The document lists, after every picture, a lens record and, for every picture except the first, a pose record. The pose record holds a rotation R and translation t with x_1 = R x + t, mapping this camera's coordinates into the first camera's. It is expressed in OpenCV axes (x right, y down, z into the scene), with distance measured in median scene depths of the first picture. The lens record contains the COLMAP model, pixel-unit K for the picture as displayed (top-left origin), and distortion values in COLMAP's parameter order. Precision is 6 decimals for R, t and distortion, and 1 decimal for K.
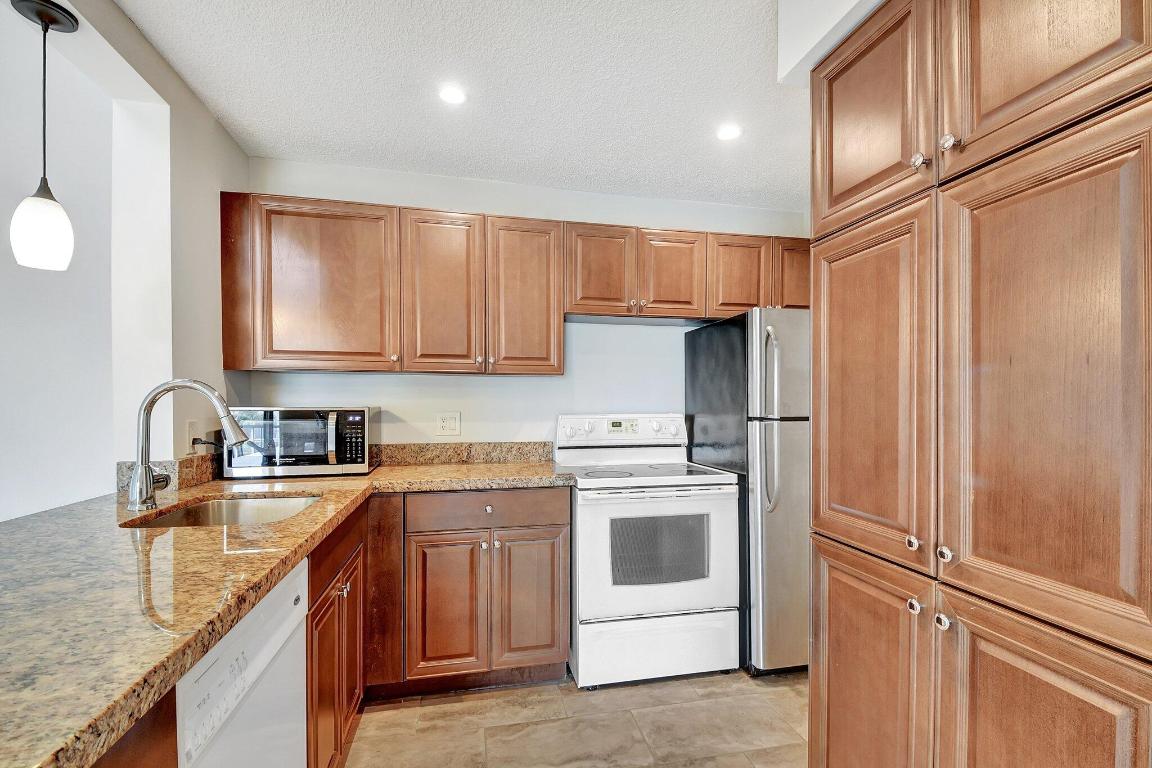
lens RADIAL K [[500.1, 0, 576.0], [0, 500.1, 384.0], [0, 0, 1]] dist [0.001197, -0.000038]
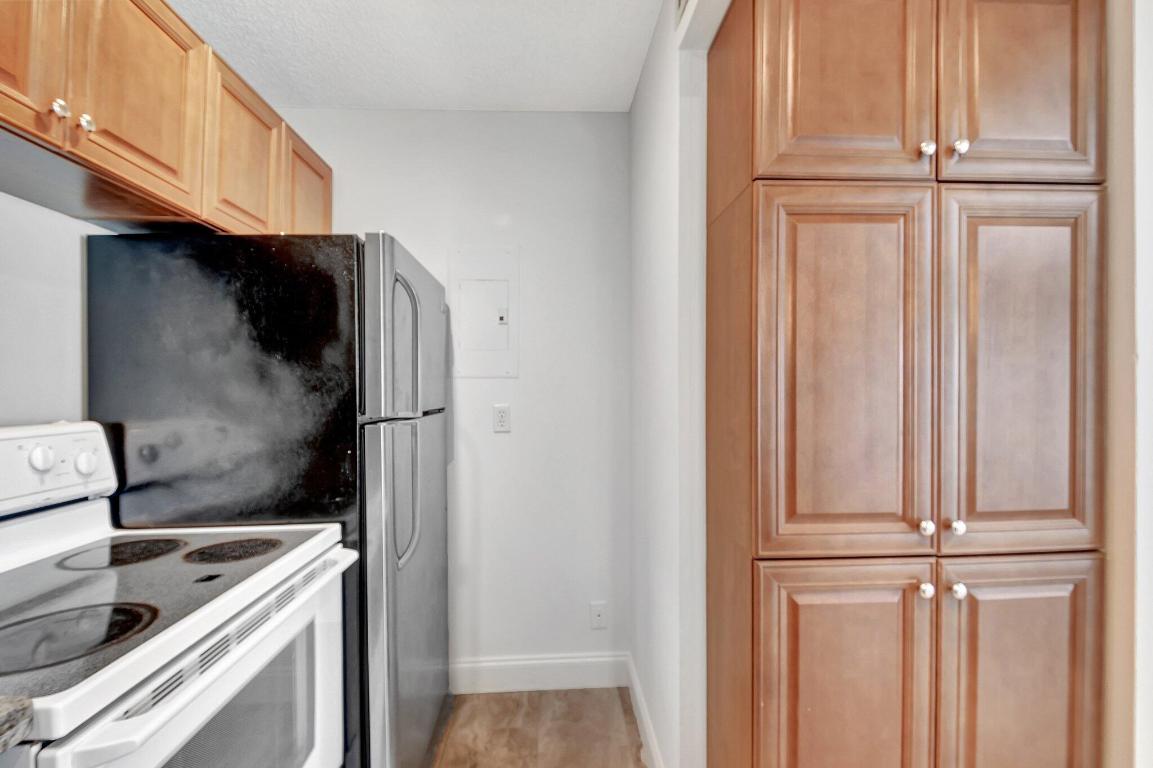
lens RADIAL K [[500.5, 0, 576.5], [0, 500.5, 384.0], [0, 0, 1]] dist [0.001197, -0.000038]
pose [[0.161314, 0.003719, 0.986896, -0.148017], [-0.021701, 0.999764, -0.000220, 0.016893], [-0.986665, -0.021381, 0.161356, 0.526463]]
